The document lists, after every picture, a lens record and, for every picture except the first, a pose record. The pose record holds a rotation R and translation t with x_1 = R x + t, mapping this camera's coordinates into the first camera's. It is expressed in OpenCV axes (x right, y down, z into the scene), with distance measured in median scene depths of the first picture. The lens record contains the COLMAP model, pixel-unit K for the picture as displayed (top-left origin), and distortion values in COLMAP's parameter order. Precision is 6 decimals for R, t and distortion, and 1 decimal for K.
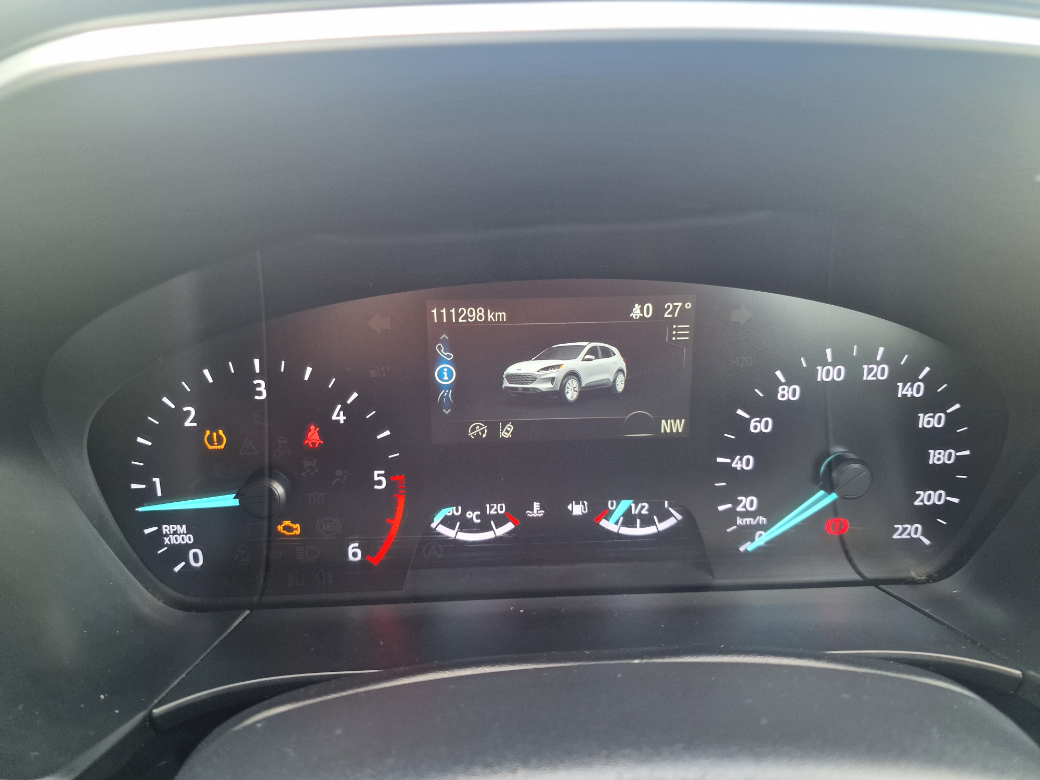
lens RADIAL K [[729.6, 0, 520.0], [0, 729.6, 390.0], [0, 0, 1]] dist [0.020995, -0.000798]
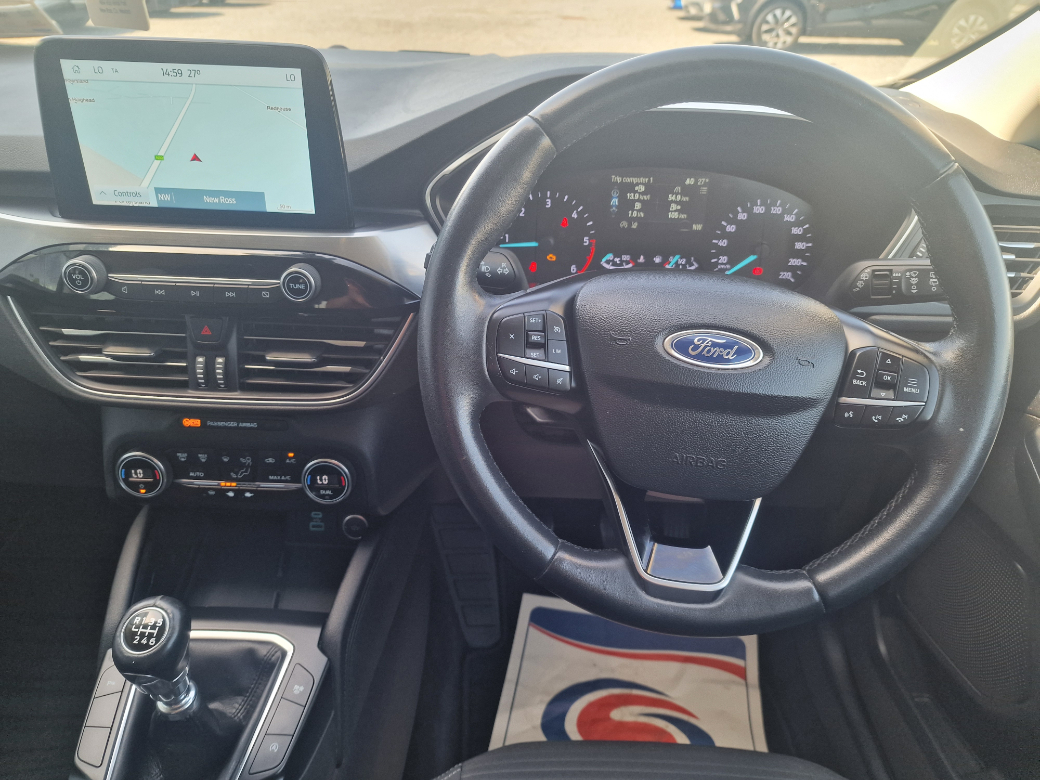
lens RADIAL K [[707.9, 0, 522.5], [0, 707.9, 379.2], [0, 0, 1]] dist [0.051338, -0.051635]
pose [[0.995315, 0.073053, -0.063342, -0.221124], [-0.063776, 0.988404, 0.137805, 0.280755], [0.072675, -0.133120, 0.988432, -1.687281]]
